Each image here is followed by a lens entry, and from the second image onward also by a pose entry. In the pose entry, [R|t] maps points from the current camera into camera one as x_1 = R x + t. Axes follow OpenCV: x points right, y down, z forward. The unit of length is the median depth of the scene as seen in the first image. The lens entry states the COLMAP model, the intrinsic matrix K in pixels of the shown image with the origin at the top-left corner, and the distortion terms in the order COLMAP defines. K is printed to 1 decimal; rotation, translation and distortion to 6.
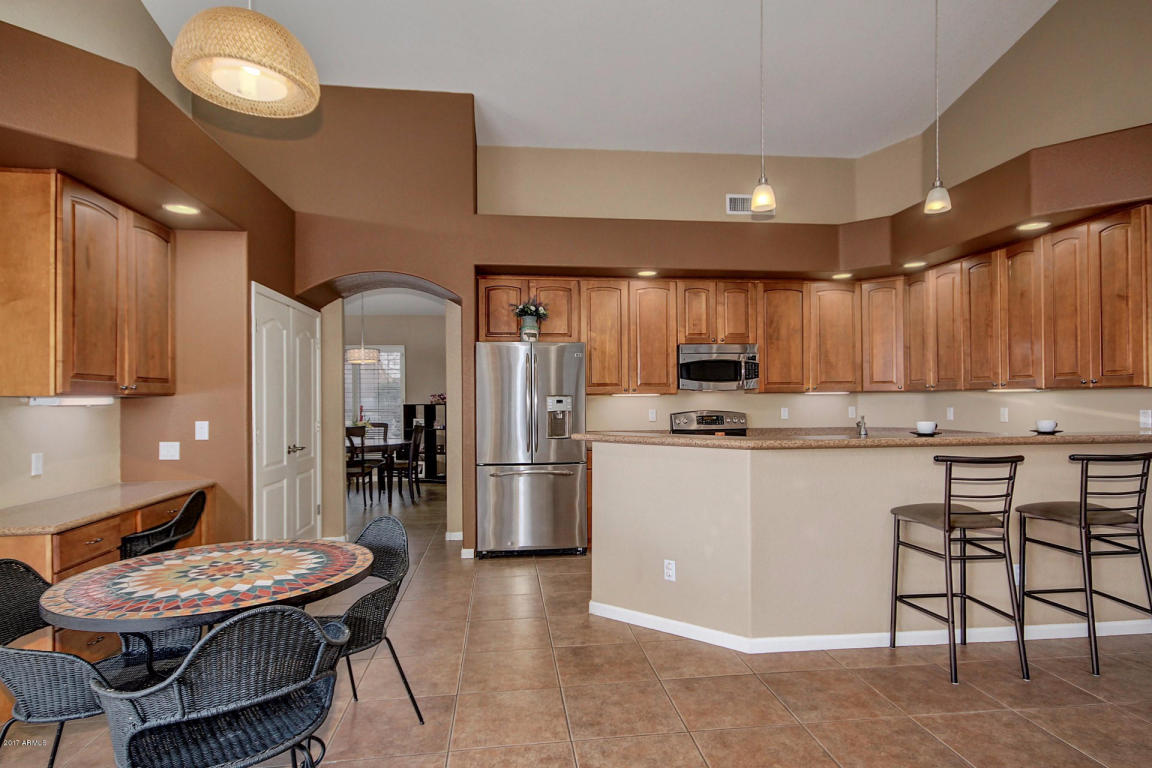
lens RADIAL K [[624.0, 0, 578.2], [0, 624.0, 392.1], [0, 0, 1]] dist [0.007741, -0.000579]
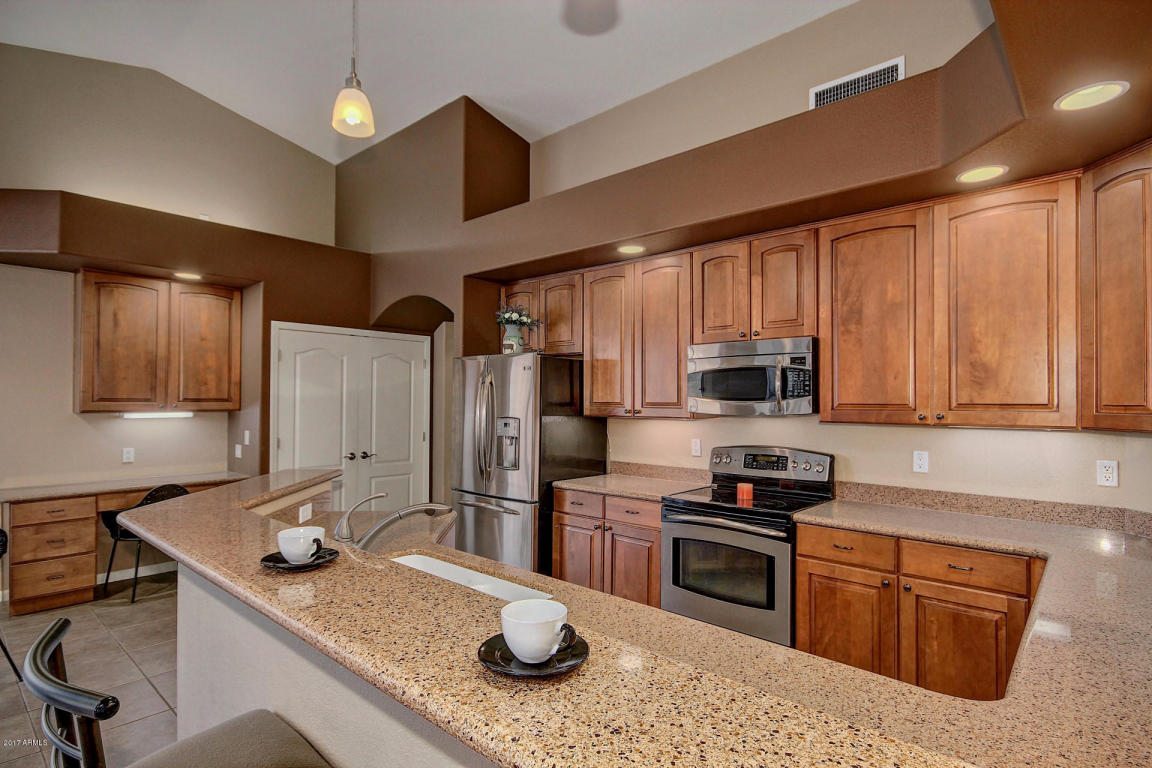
lens RADIAL K [[580.8, 0, 574.3], [0, 580.8, 395.4], [0, 0, 1]] dist [0.002240, 0.001467]
pose [[0.657856, 0.004211, -0.753132, 0.583875], [-0.004189, 0.999989, 0.001933, -0.024790], [0.753132, 0.001883, 0.657867, 0.527298]]
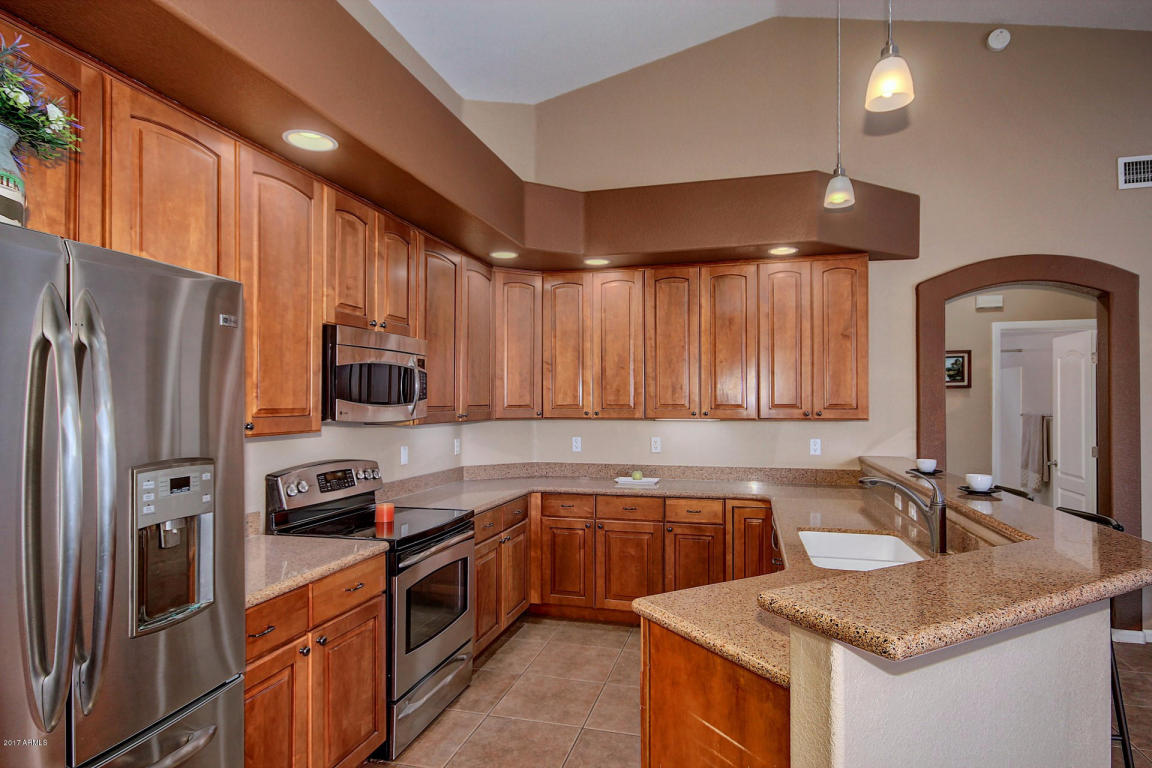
lens RADIAL K [[625.5, 0, 578.6], [0, 625.5, 399.9], [0, 0, 1]] dist [0.000192, 0.000239]
pose [[0.372328, 0.012552, 0.928016, -0.204379], [-0.010436, 0.999902, -0.009337, -0.019562], [-0.928042, -0.006208, 0.372423, 0.704077]]
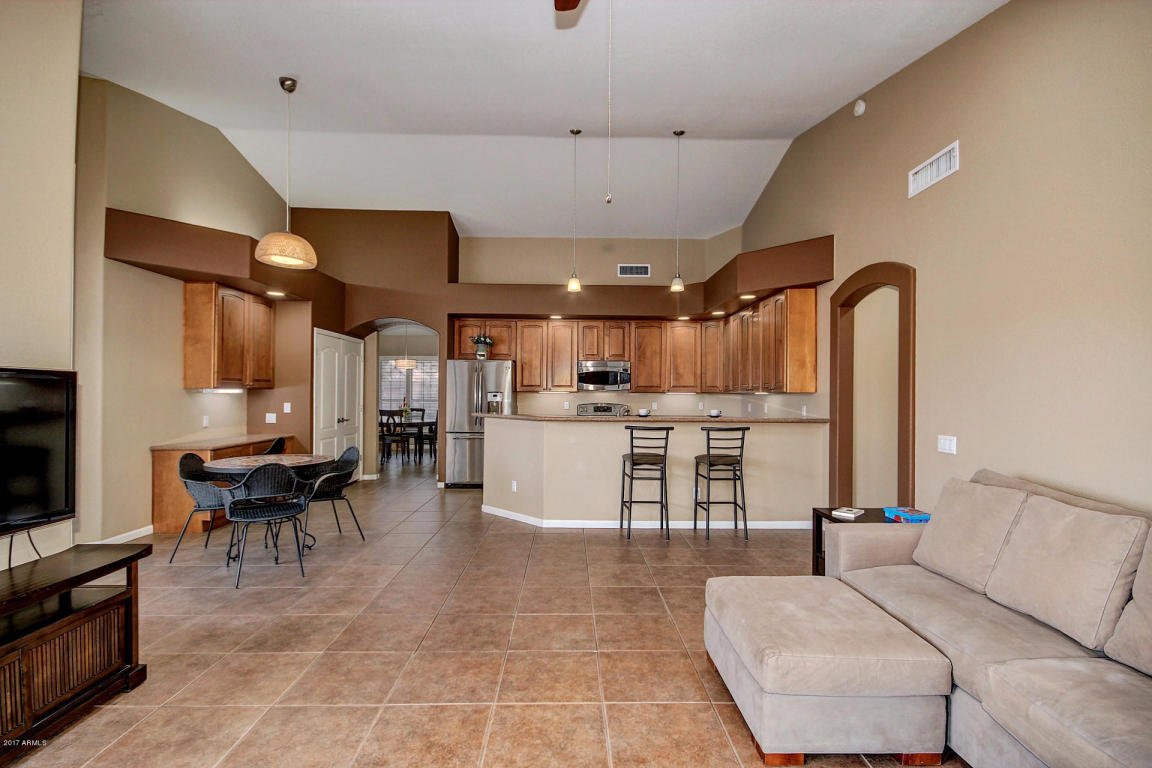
lens RADIAL K [[524.1, 0, 574.5], [0, 524.1, 391.0], [0, 0, 1]] dist [0.015437, -0.015207]
pose [[0.993909, 0.015572, -0.109099, 0.316363], [-0.015215, 0.999876, 0.004098, -0.006231], [0.109149, -0.002413, 0.994022, -0.350368]]
